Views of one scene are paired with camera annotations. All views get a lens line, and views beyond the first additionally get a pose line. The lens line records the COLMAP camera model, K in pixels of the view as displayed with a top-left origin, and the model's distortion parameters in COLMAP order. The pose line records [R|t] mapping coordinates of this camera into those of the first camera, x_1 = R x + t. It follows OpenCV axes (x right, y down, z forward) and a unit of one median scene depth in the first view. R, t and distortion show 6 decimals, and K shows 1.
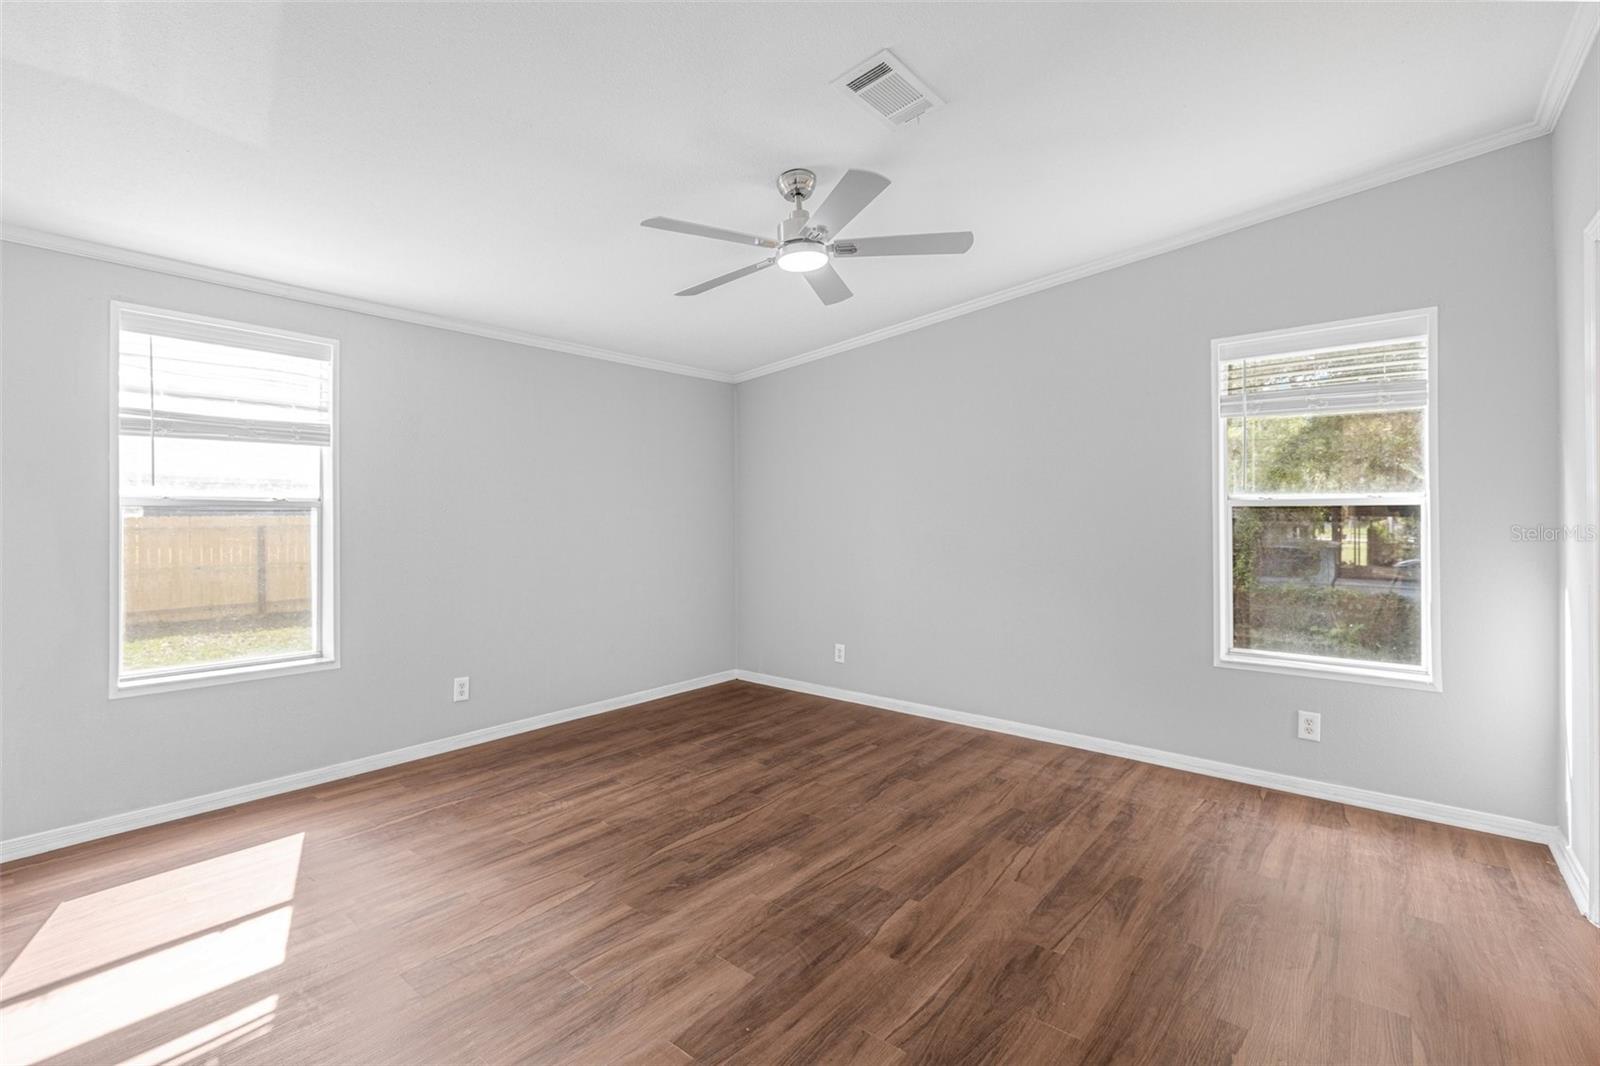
lens RADIAL K [[708.9, 0, 798.5], [0, 708.9, 521.7], [0, 0, 1]] dist [0.000003, -0.000281]
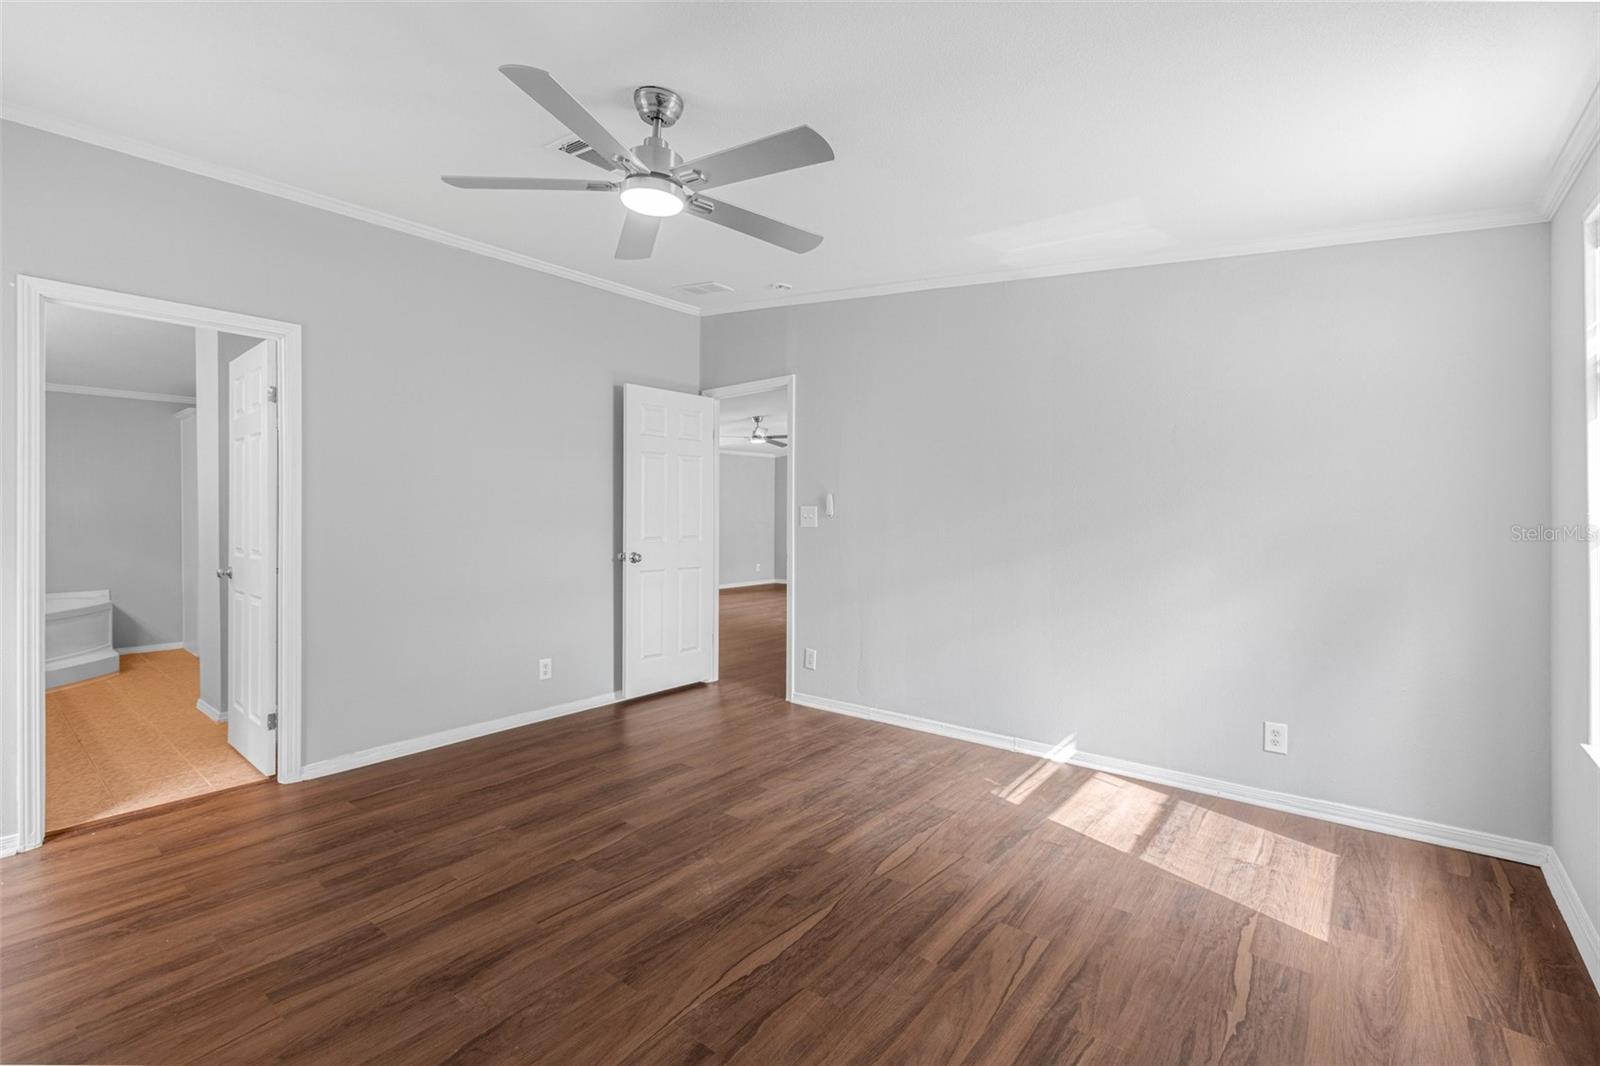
lens RADIAL K [[708.9, 0, 801.0], [0, 708.9, 520.1], [0, 0, 1]] dist [0.000003, -0.000281]
pose [[-0.999950, 0.003544, -0.009394, -0.165672], [0.003385, 0.999851, 0.016946, -0.012770], [0.009453, 0.016914, -0.999812, 1.916049]]
